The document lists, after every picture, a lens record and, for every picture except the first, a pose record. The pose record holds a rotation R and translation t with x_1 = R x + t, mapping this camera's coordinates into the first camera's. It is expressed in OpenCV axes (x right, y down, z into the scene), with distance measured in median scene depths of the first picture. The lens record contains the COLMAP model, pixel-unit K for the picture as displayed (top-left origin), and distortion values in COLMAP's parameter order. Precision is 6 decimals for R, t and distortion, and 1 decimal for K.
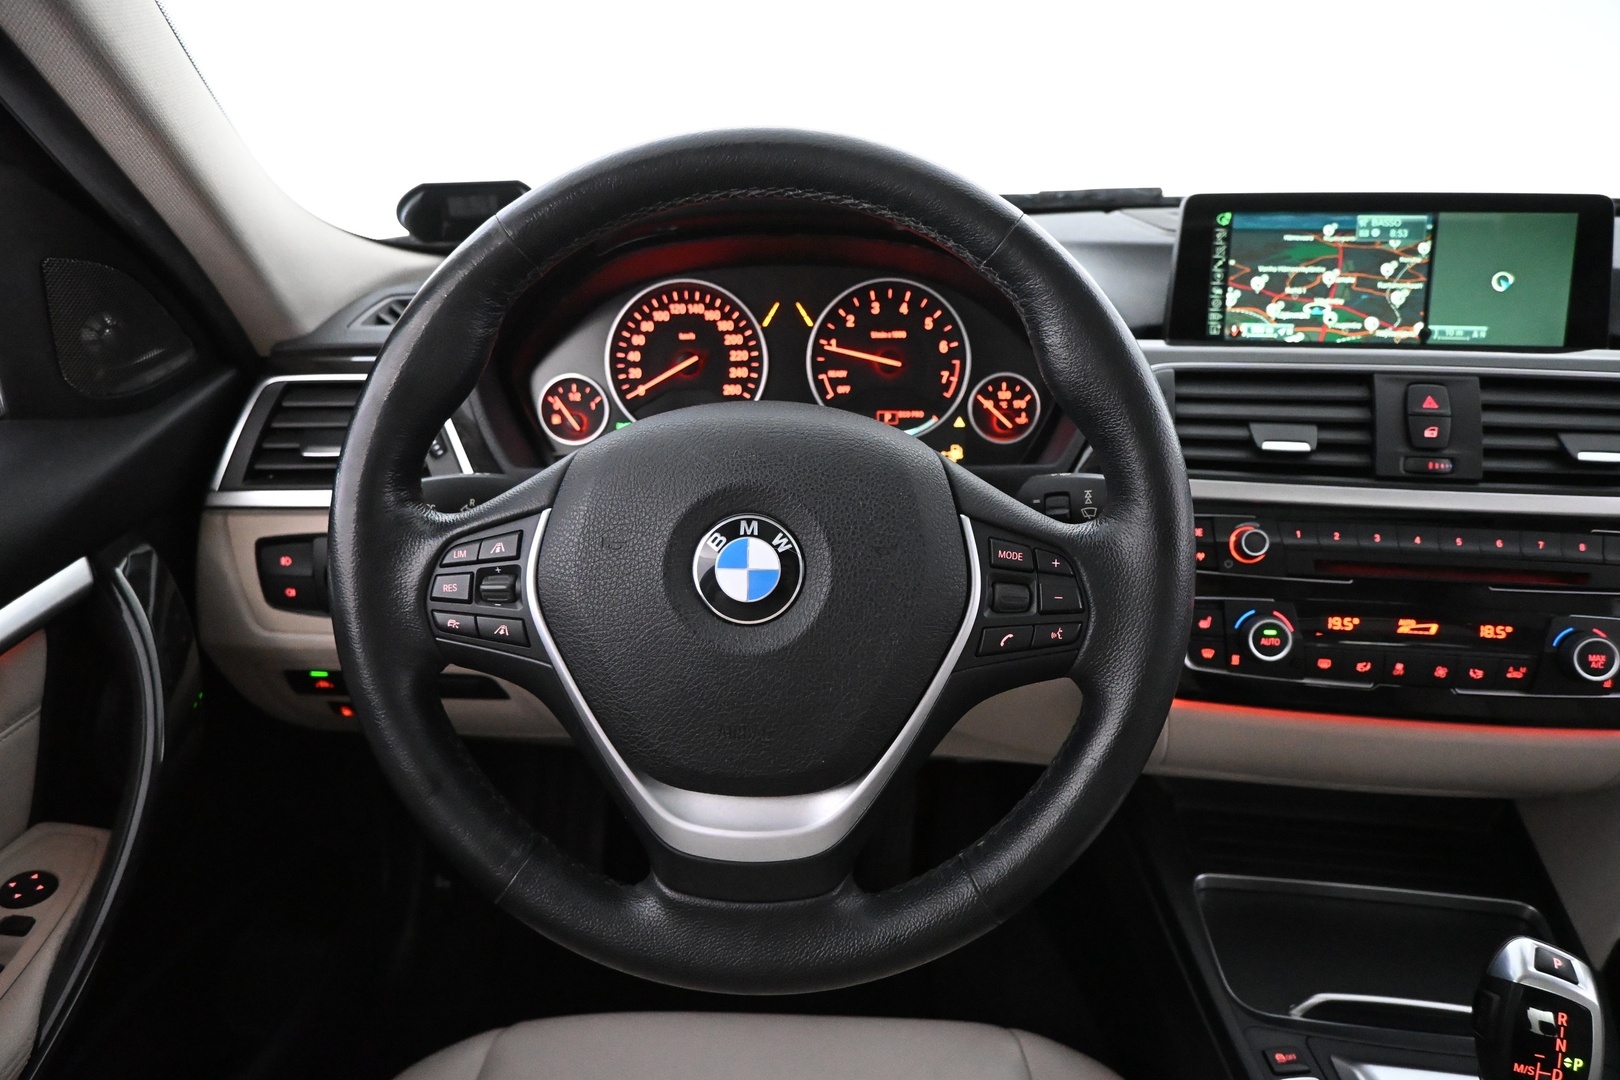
lens RADIAL K [[1098.5, 0, 814.3], [0, 1098.5, 536.6], [0, 0, 1]] dist [-0.013325, 0.008693]
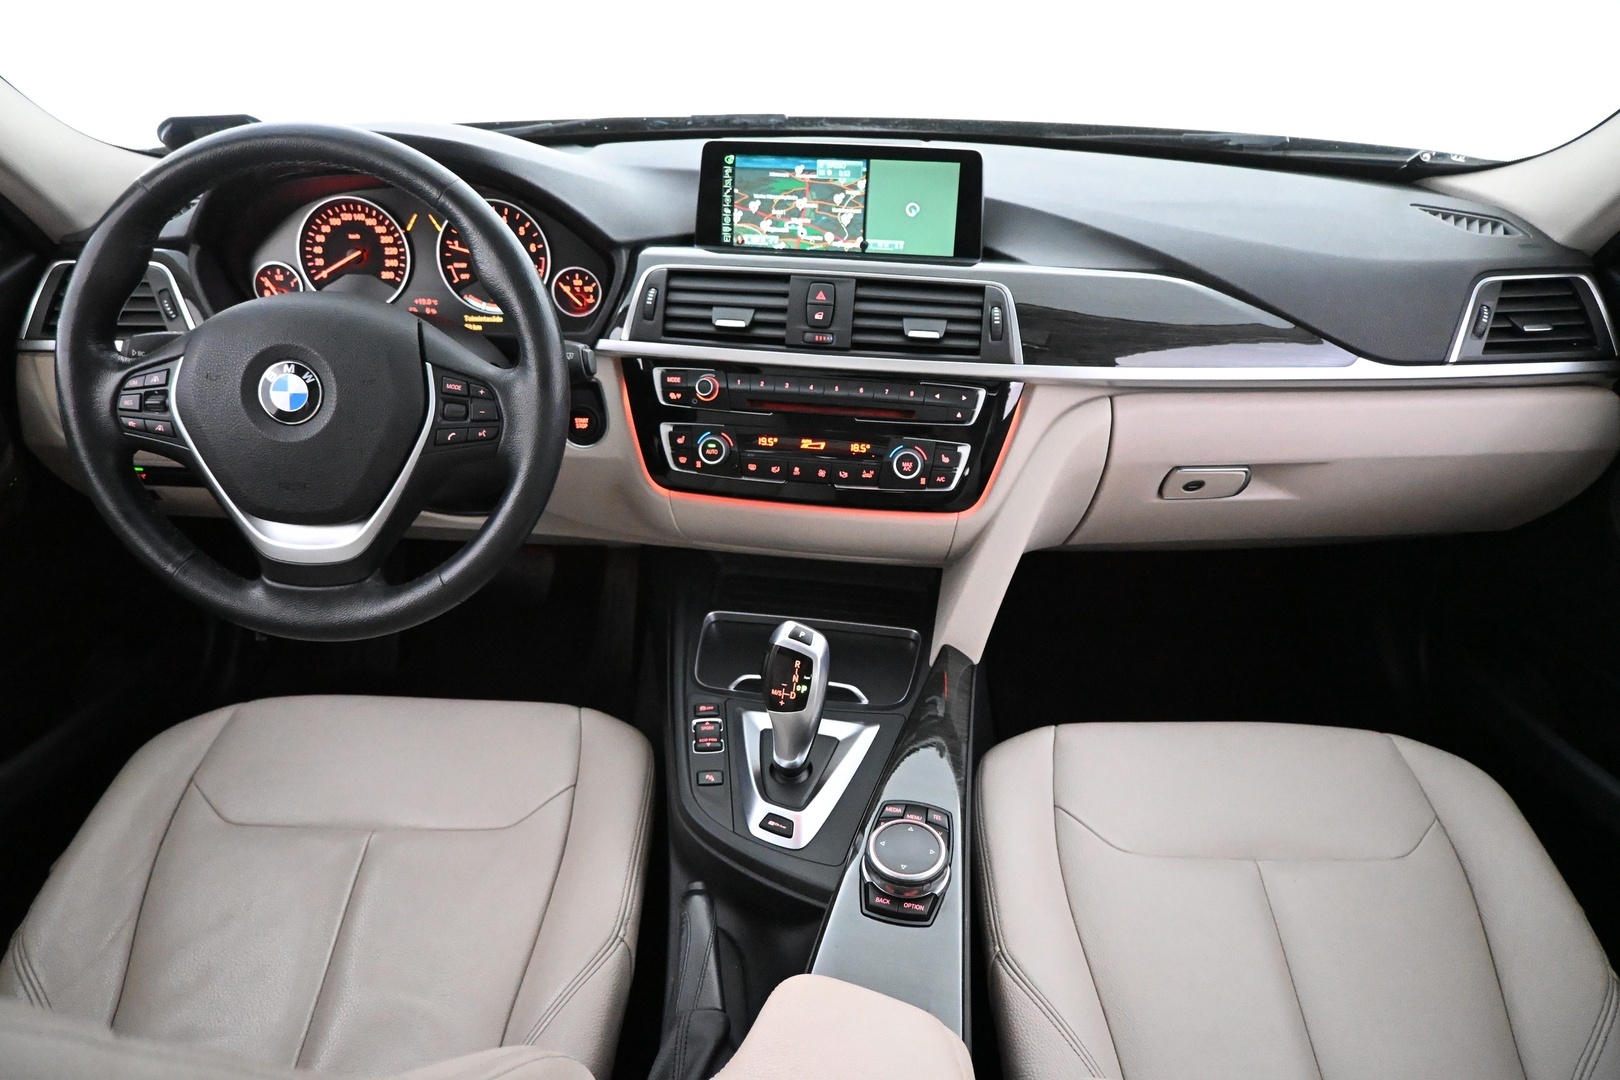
lens RADIAL K [[1098.5, 0, 832.7], [0, 1098.5, 541.9], [0, 0, 1]] dist [-0.013325, 0.008693]
pose [[0.999601, 0.014819, 0.024059, 0.487843], [-0.017907, 0.990863, 0.133675, 0.010536], [-0.021859, -0.134052, 0.990733, -0.492053]]
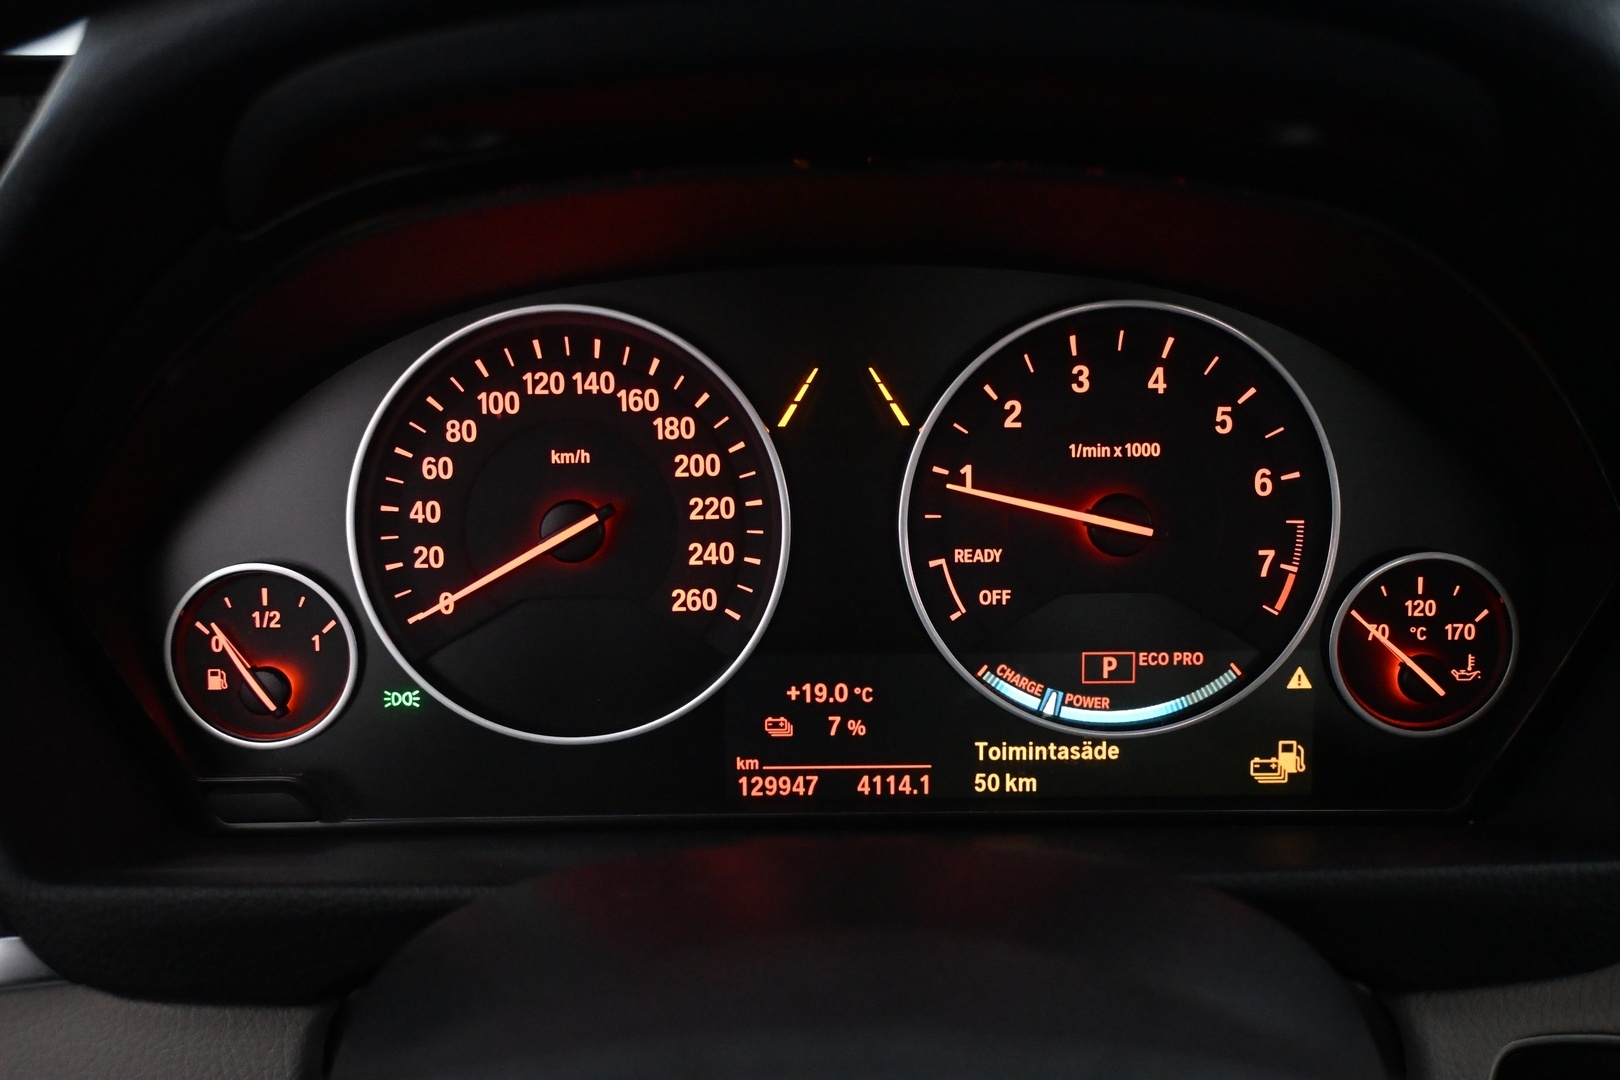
lens RADIAL K [[1320.9, 0, 811.0], [0, 1320.9, 546.4], [0, 0, 1]] dist [0.001632, -0.002700]
pose [[0.999581, -0.008203, 0.027768, -0.048500], [0.008866, 0.999676, -0.023850, -0.143442], [-0.027563, 0.024086, 0.999330, 0.564113]]
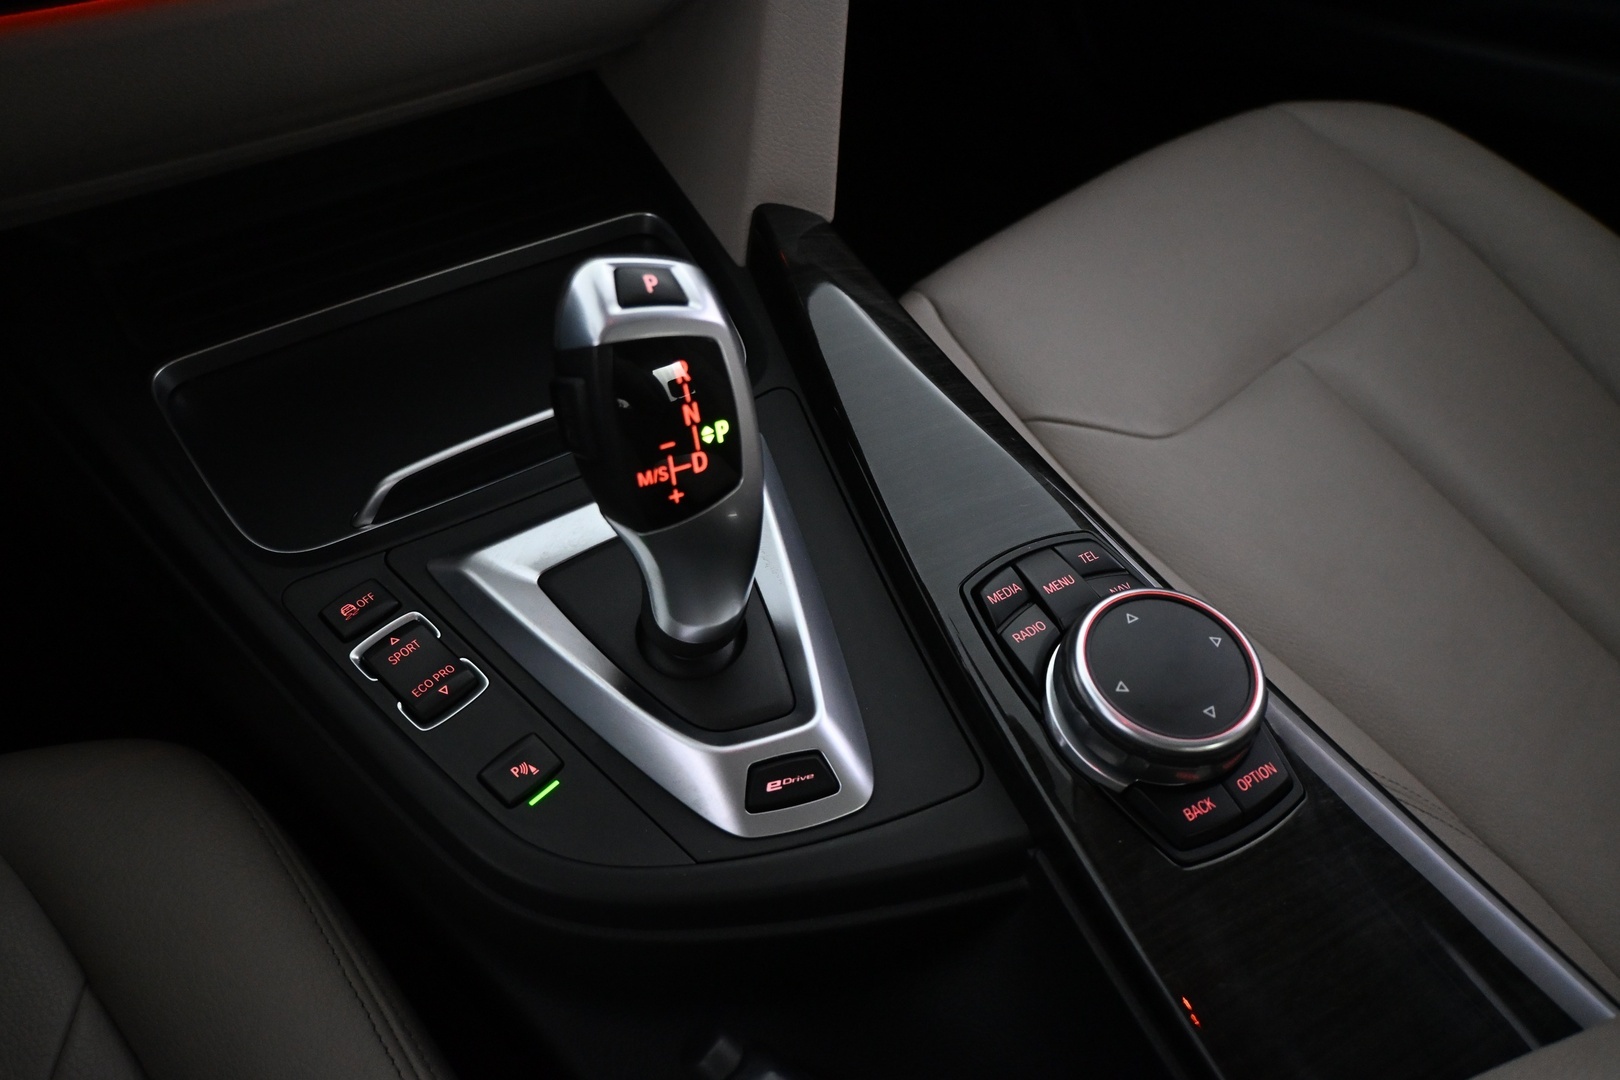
lens RADIAL K [[1160.7, 0, 798.8], [0, 1160.7, 547.4], [0, 0, 1]] dist [-0.022098, -0.004344]
pose [[0.744864, -0.482796, 0.460528, 0.285800], [0.213462, 0.826381, 0.521084, 0.151037], [-0.632148, -0.289831, 0.718600, 0.351128]]
